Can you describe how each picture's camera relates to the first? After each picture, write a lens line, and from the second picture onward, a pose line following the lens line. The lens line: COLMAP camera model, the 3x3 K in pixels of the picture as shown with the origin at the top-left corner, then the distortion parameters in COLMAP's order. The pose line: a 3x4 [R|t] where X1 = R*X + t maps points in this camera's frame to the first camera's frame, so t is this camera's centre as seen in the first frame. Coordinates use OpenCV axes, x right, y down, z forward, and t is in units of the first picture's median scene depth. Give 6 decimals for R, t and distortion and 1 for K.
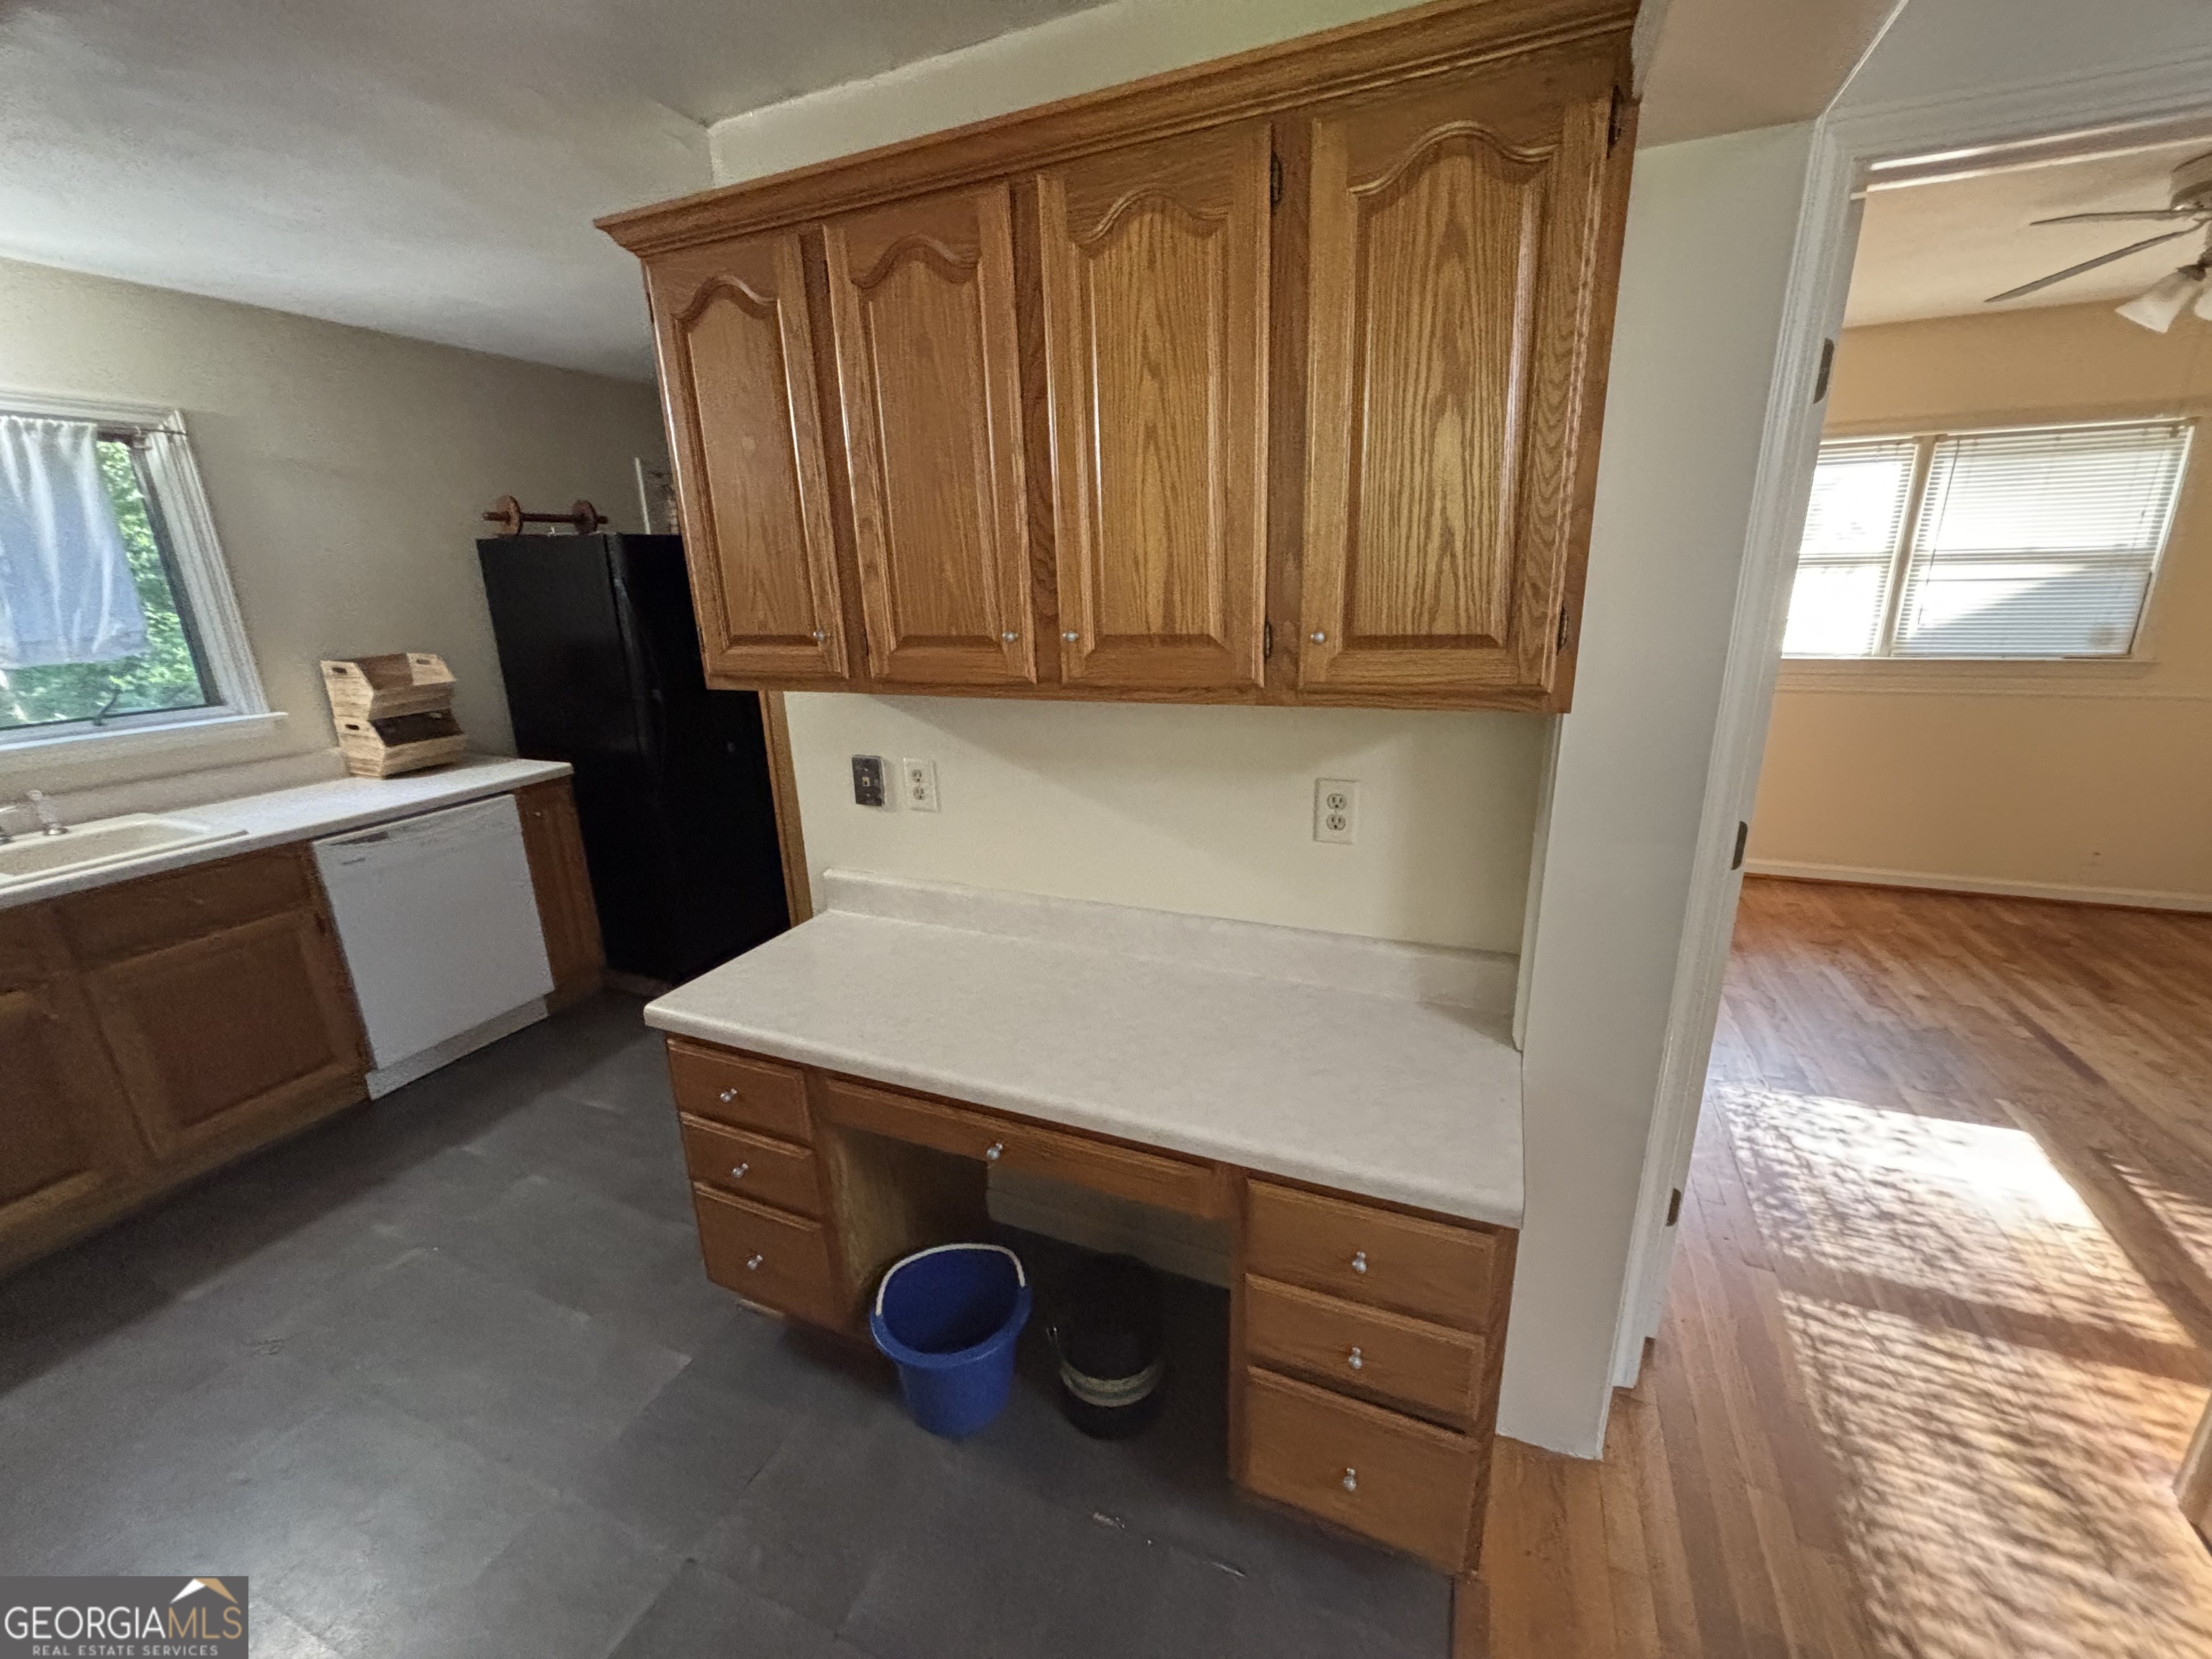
lens RADIAL K [[892.0, 0, 1101.9], [0, 892.0, 829.5], [0, 0, 1]] dist [0.009110, -0.002657]
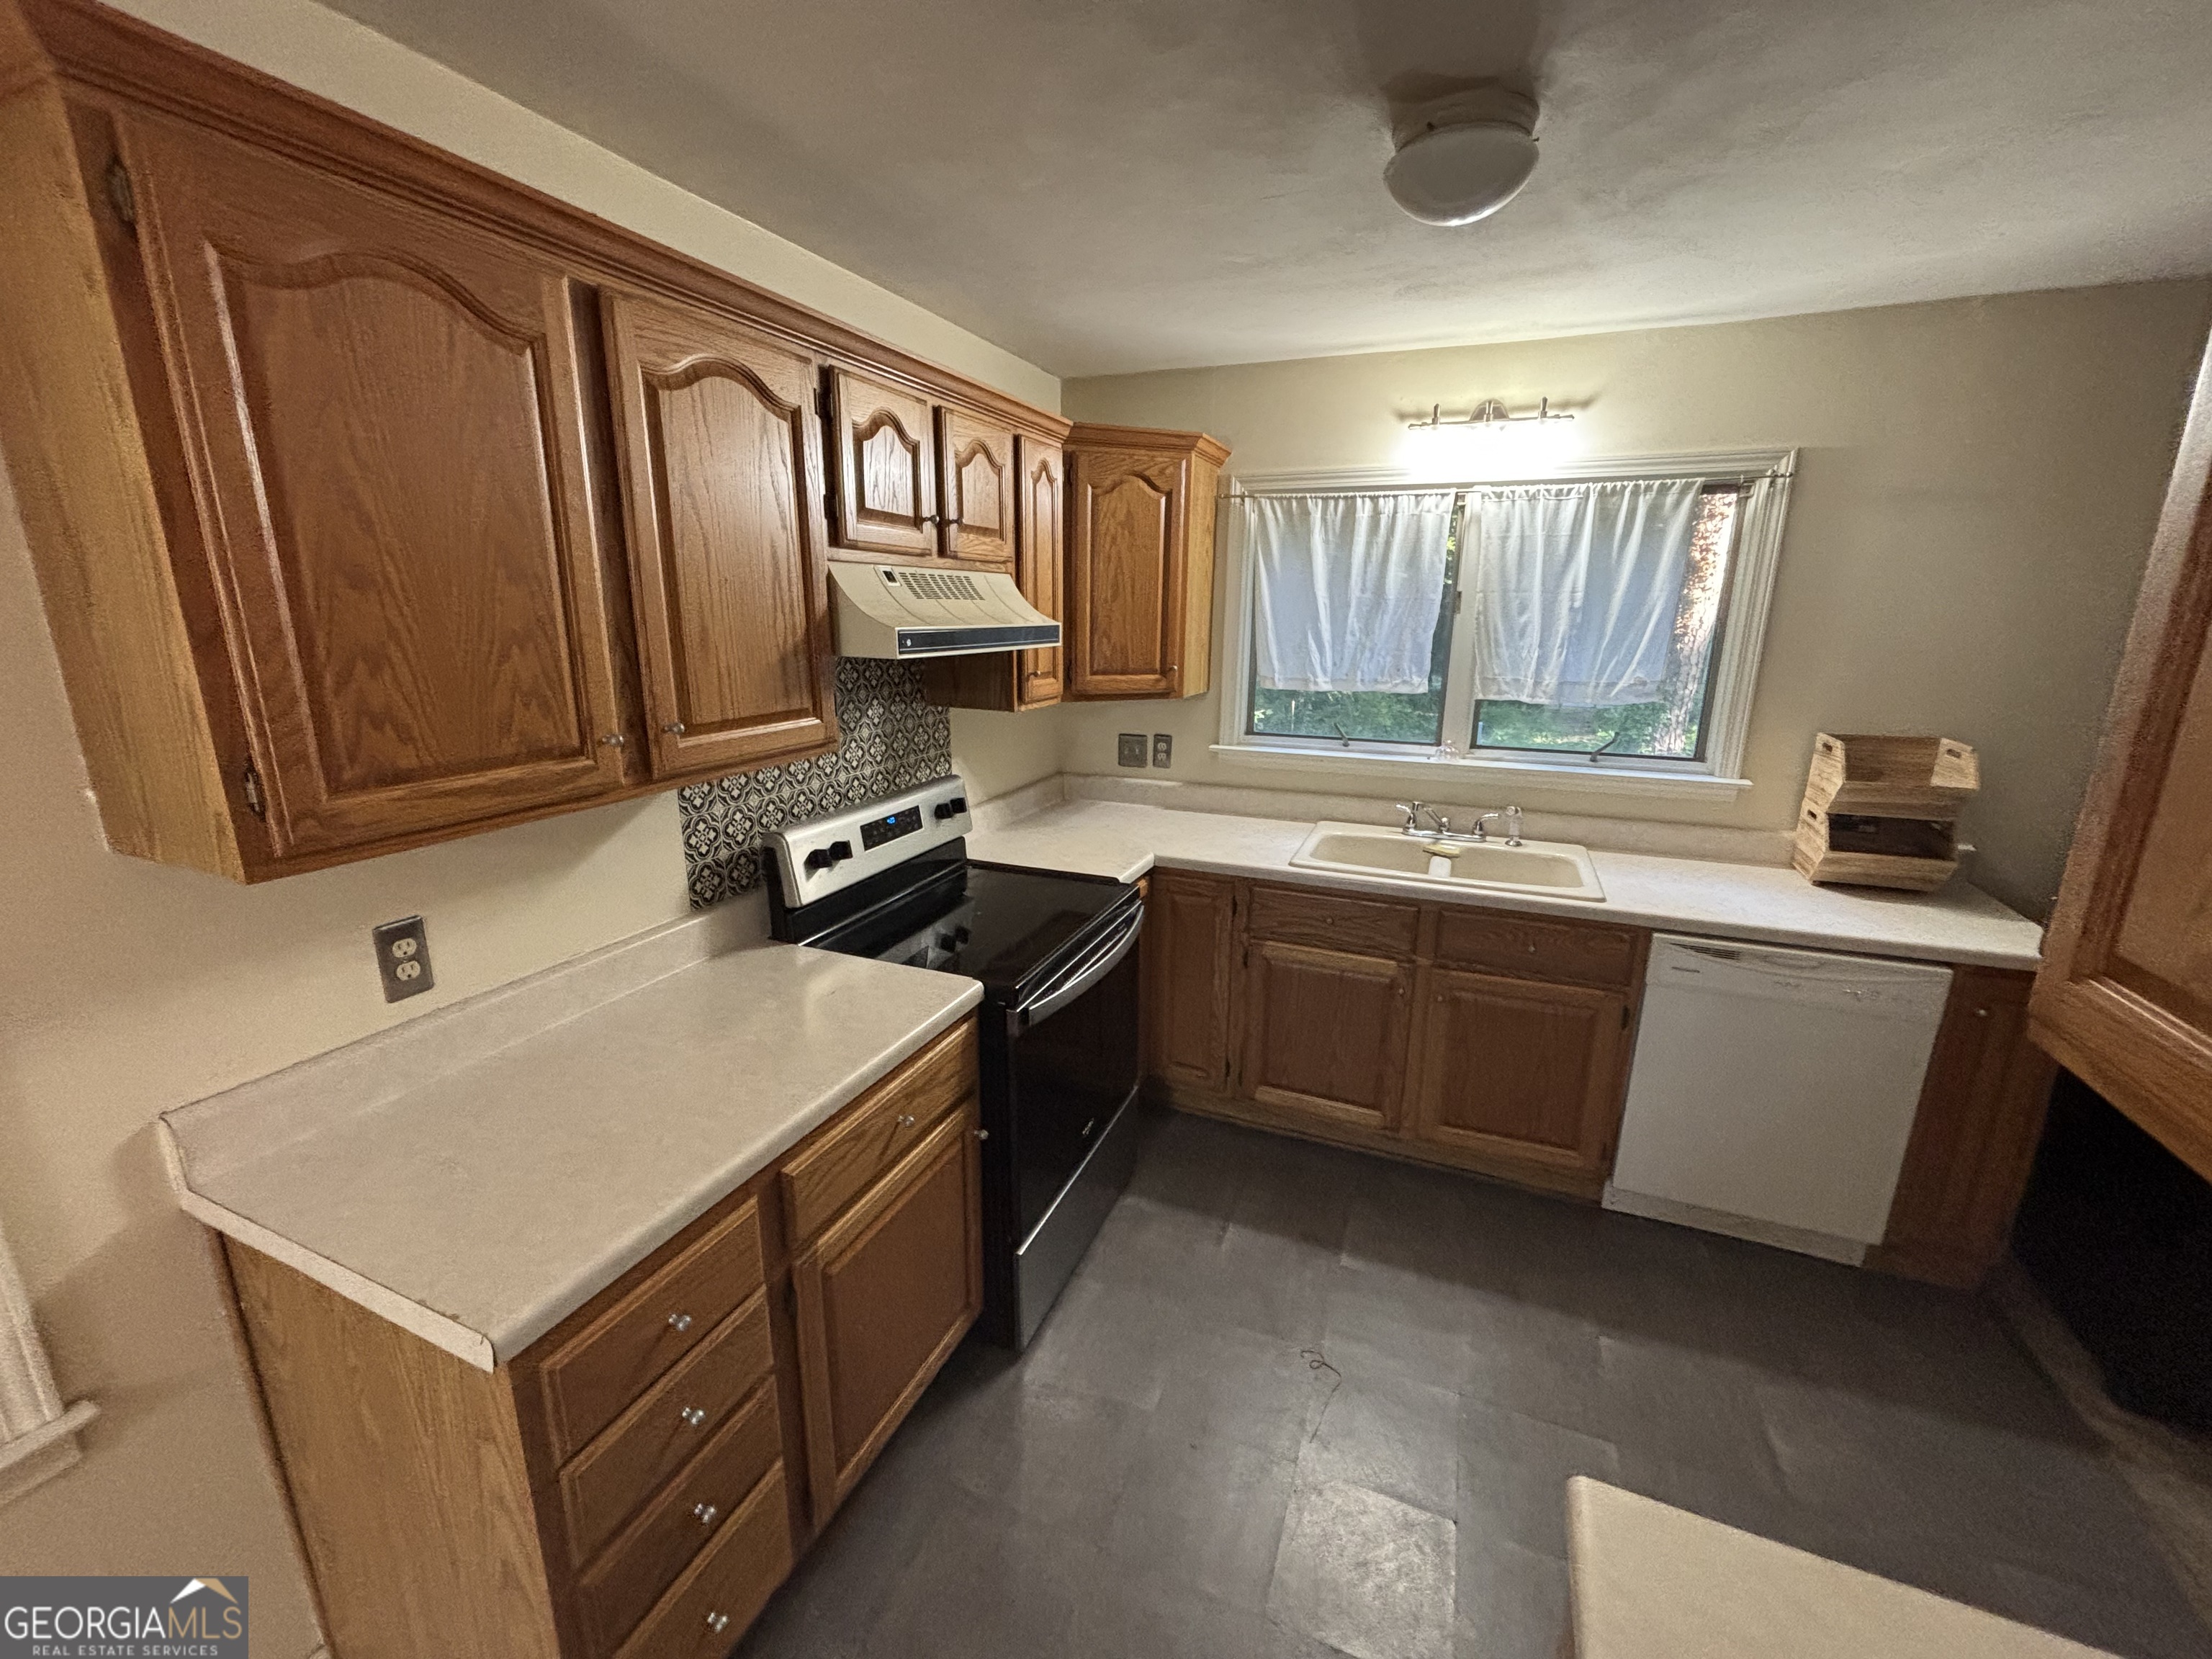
lens RADIAL K [[892.0, 0, 1109.9], [0, 892.0, 829.5], [0, 0, 1]] dist [0.009110, -0.002657]
pose [[0.004581, 0.272608, -0.962114, -0.089332], [-0.282177, 0.923378, 0.260289, -0.252969], [0.959352, 0.270294, 0.081154, 0.606705]]
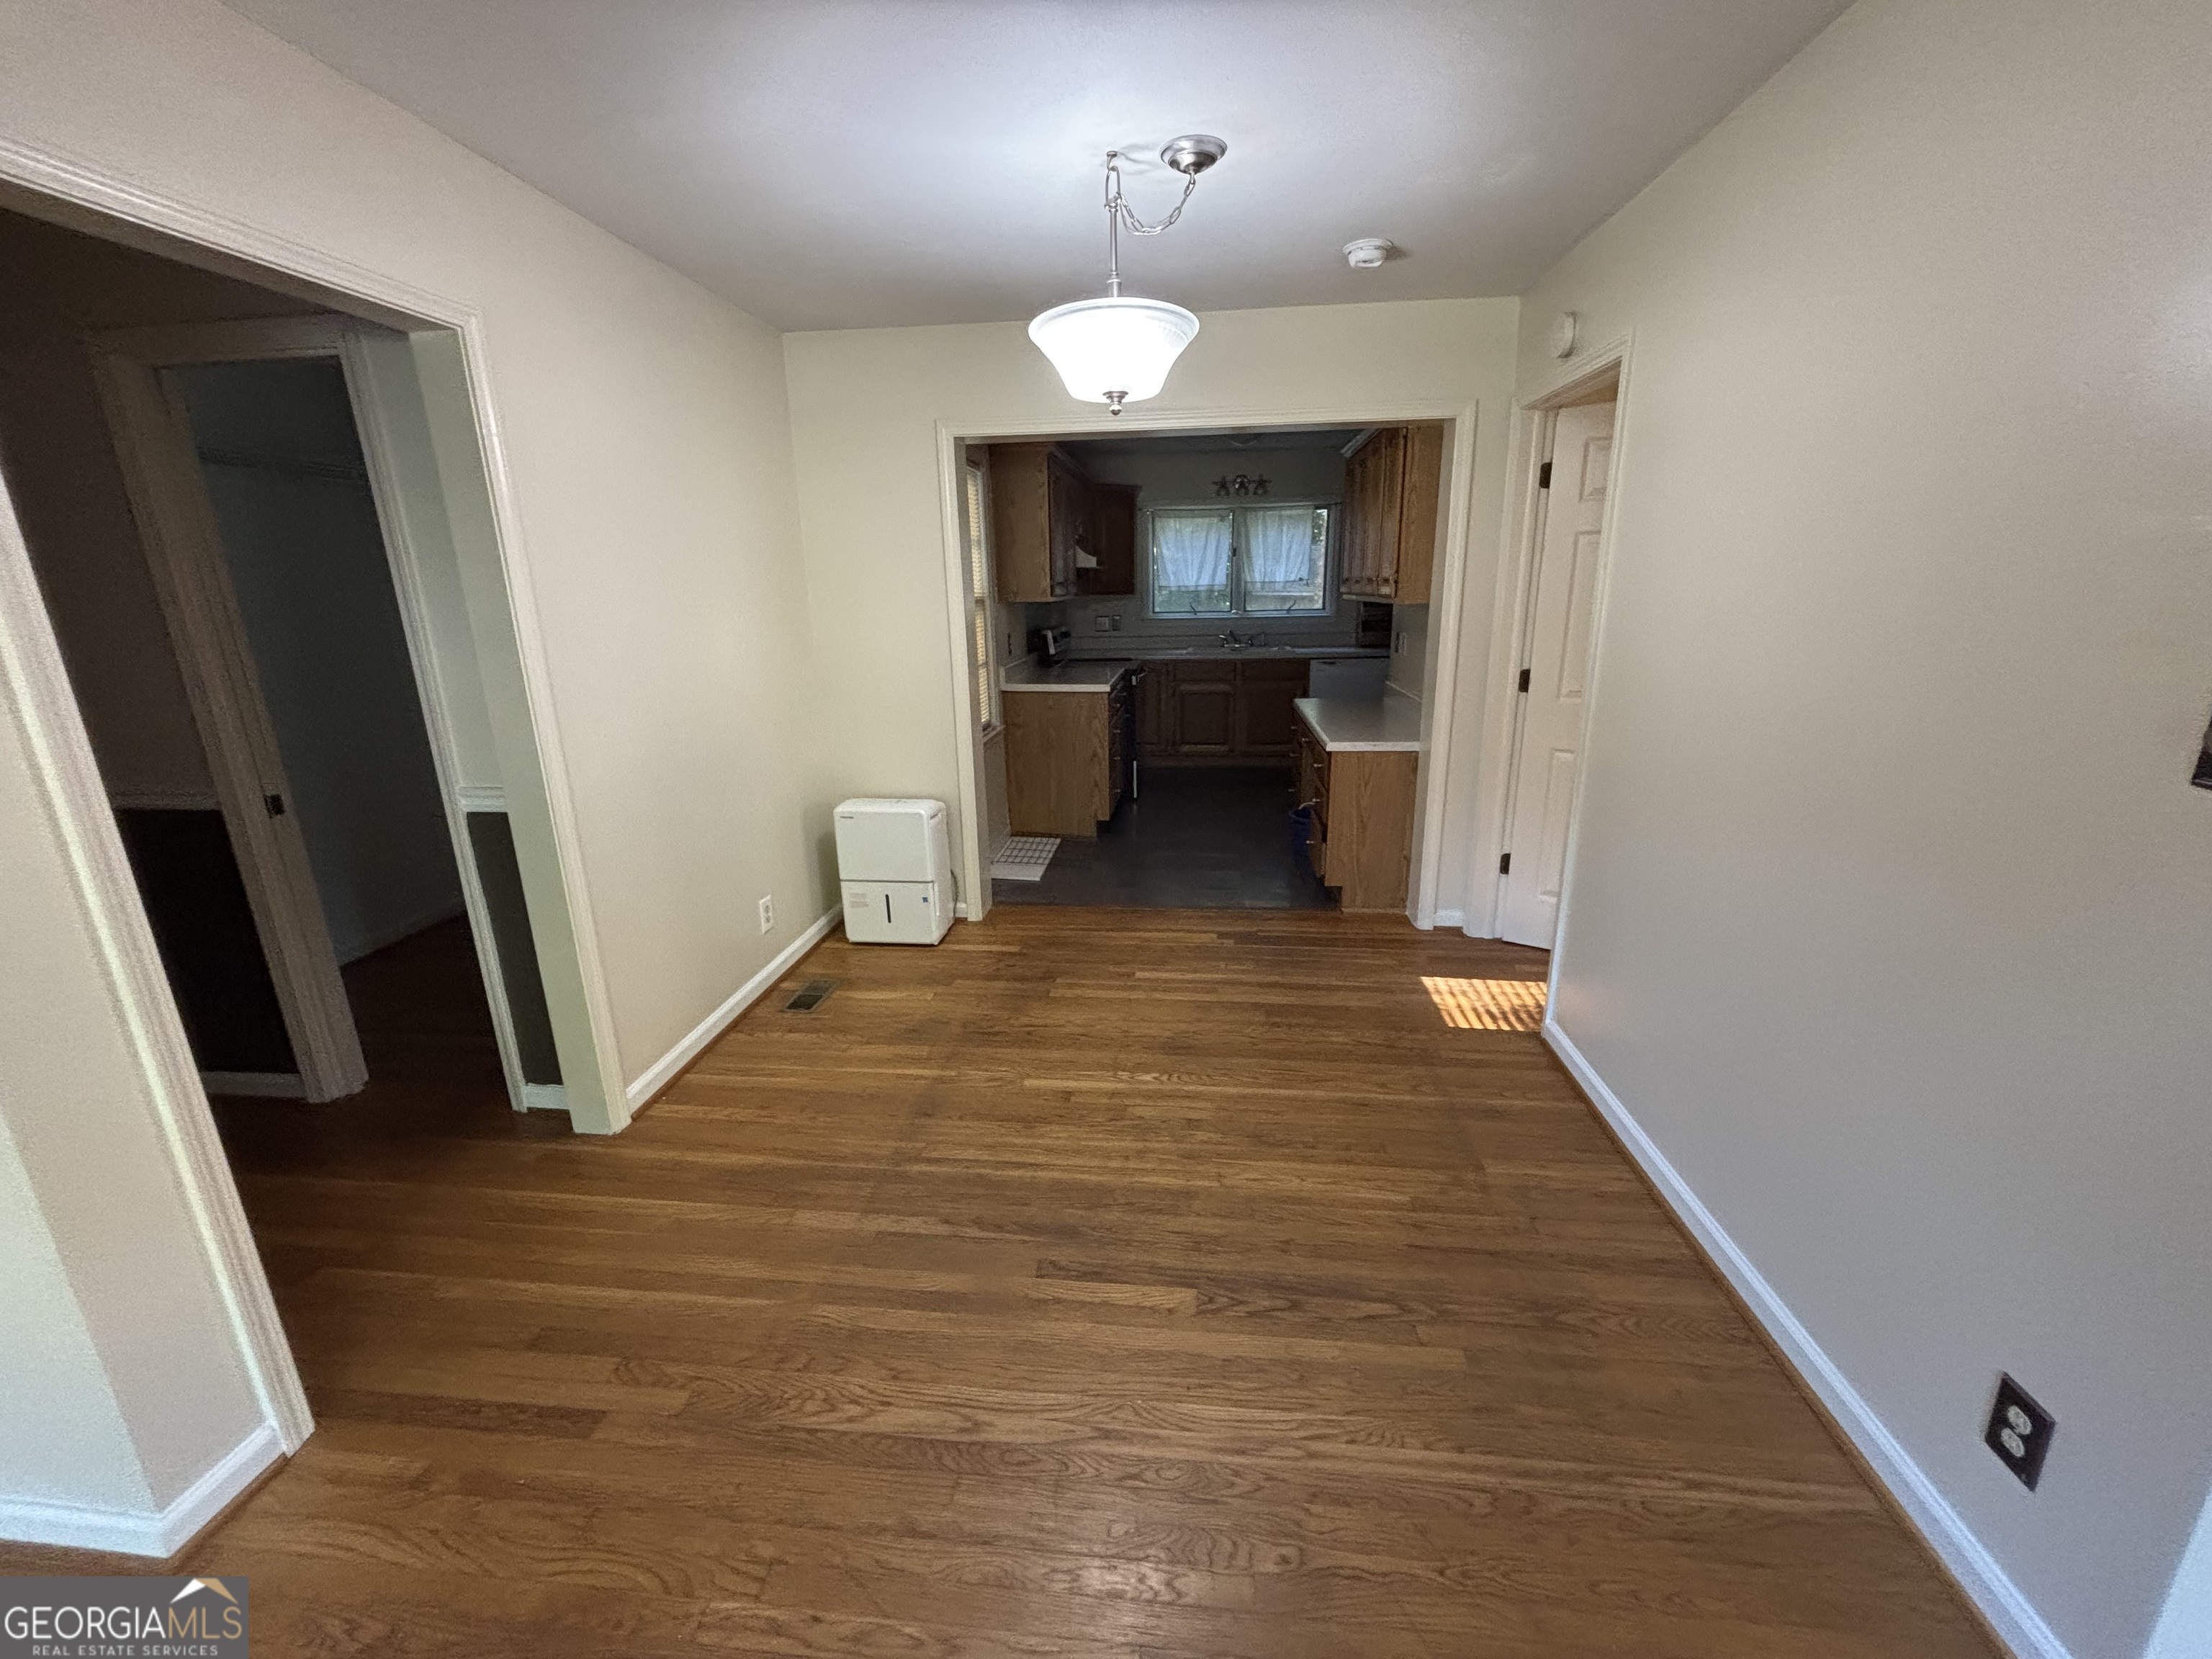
lens RADIAL K [[892.0, 0, 1098.4], [0, 892.0, 834.3], [0, 0, 1]] dist [0.009110, -0.002657]
pose [[0.293174, 0.278640, -0.914554, 2.413357], [-0.254870, 0.944748, 0.206137, 0.185617], [0.921461, 0.172659, 0.347993, -0.671131]]
